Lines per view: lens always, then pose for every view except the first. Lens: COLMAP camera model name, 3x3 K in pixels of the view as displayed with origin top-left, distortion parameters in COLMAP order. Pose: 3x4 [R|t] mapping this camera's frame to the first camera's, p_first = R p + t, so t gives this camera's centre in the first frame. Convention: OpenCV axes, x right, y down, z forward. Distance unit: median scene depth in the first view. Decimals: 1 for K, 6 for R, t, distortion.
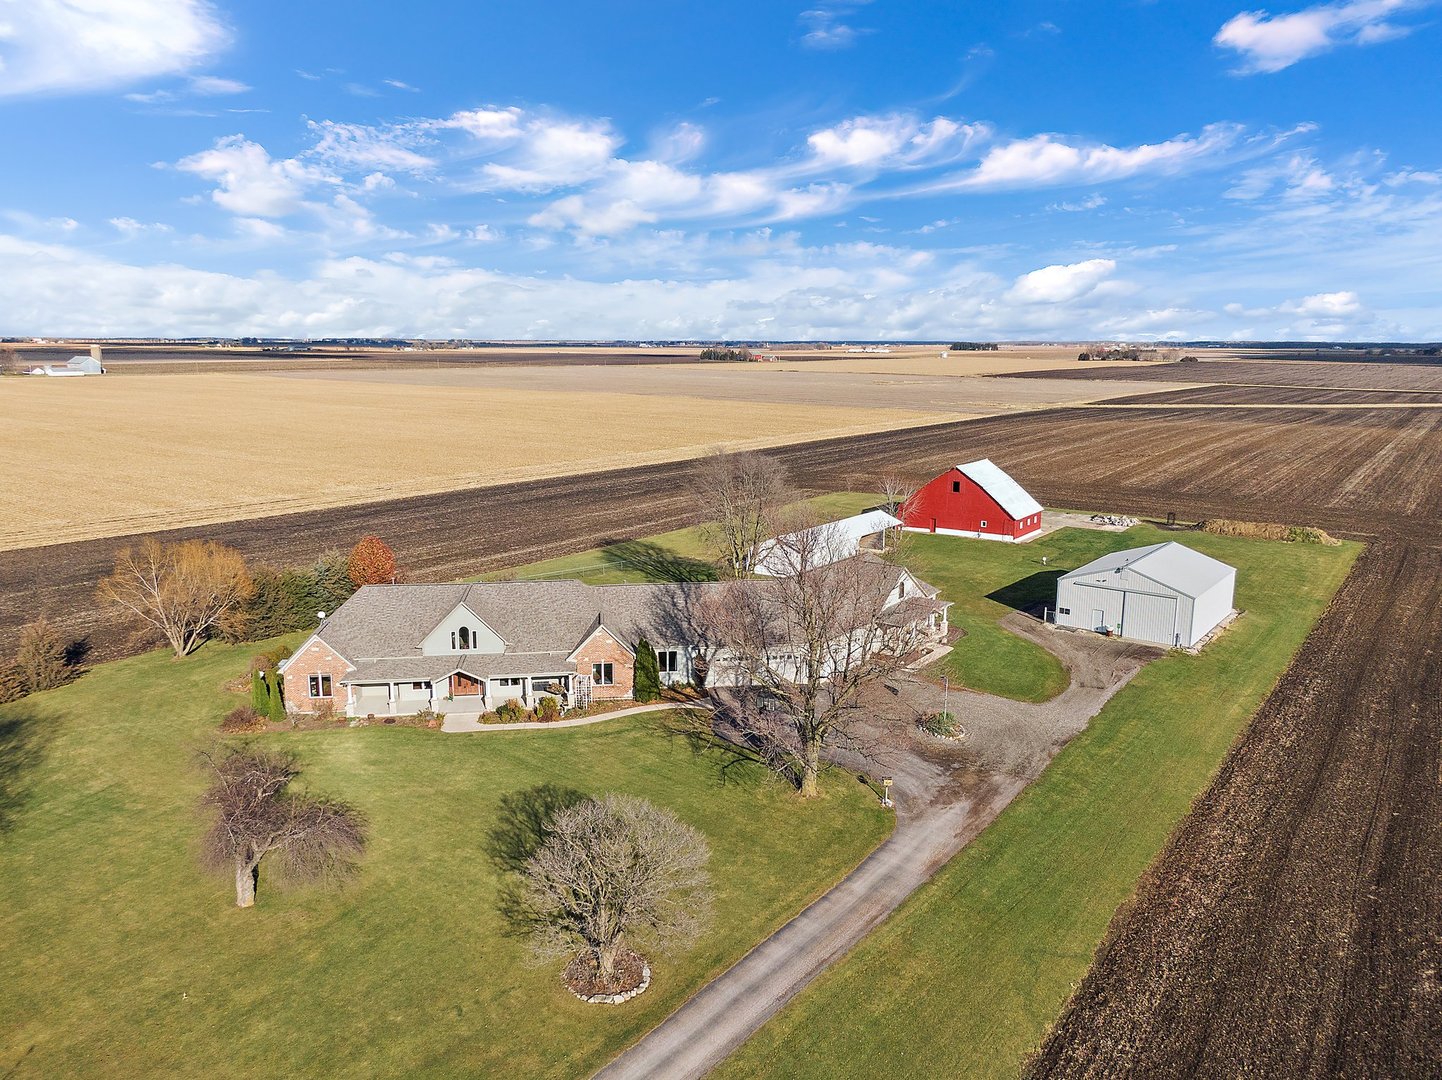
lens RADIAL K [[1027.2, 0, 721.0], [0, 1027.2, 540.0], [0, 0, 1]] dist [0.040188, -0.064094]
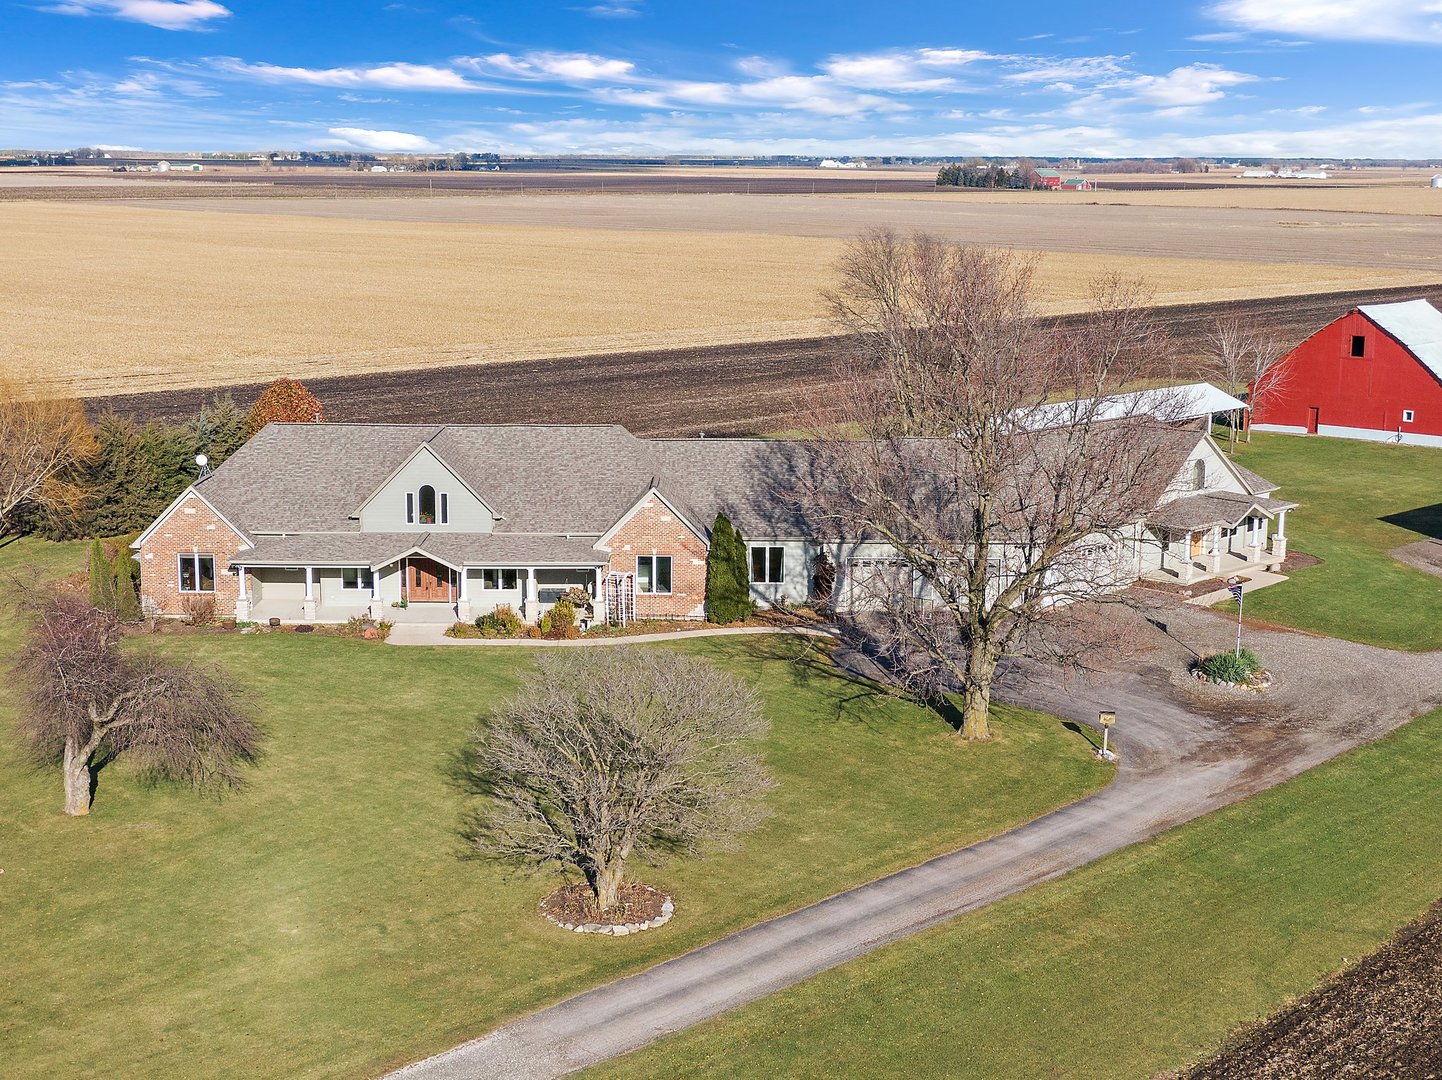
lens RADIAL K [[2043.4, 0, 721.0], [0, 2043.4, 540.0], [0, 0, 1]] dist [0.029525, -0.097623]
pose [[0.991979, 0.025869, -0.123724, 0.068115], [-0.026691, 0.999631, -0.004993, 0.116481], [0.123550, 0.008256, 0.992304, -0.161439]]
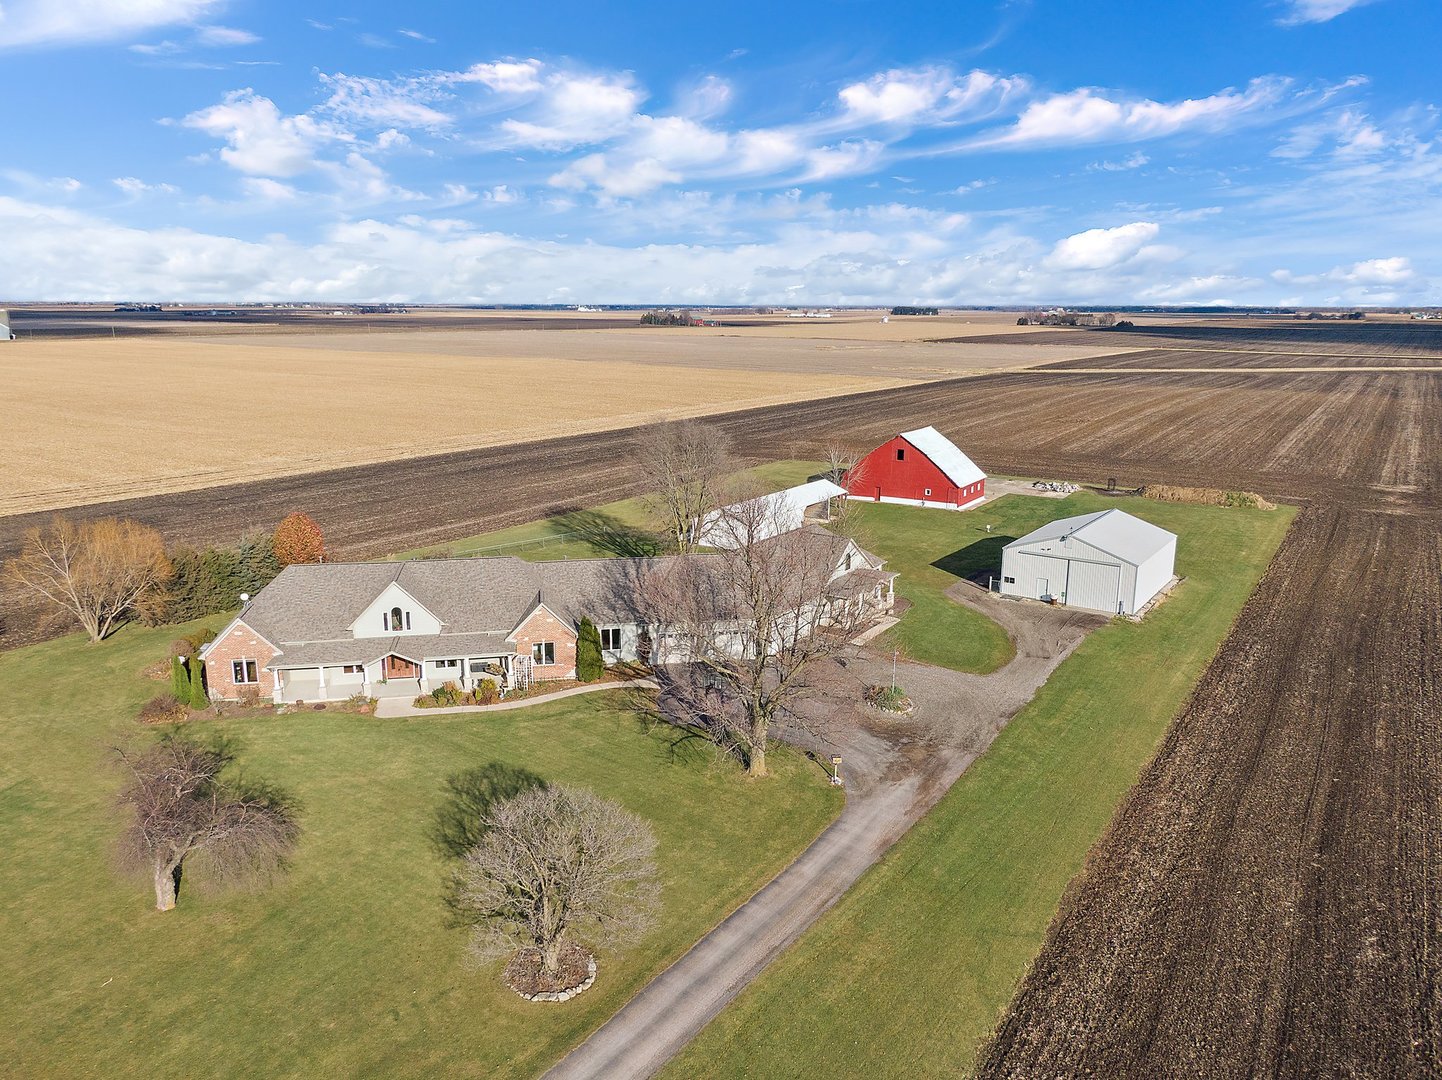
lens RADIAL K [[1032.6, 0, 721.0], [0, 1032.6, 540.0], [0, 0, 1]] dist [0.033899, -0.048565]
pose [[0.998418, -0.011737, 0.054993, -0.000357], [0.009961, 0.999424, 0.032449, -0.006591], [-0.055342, -0.031850, 0.997959, 0.022145]]
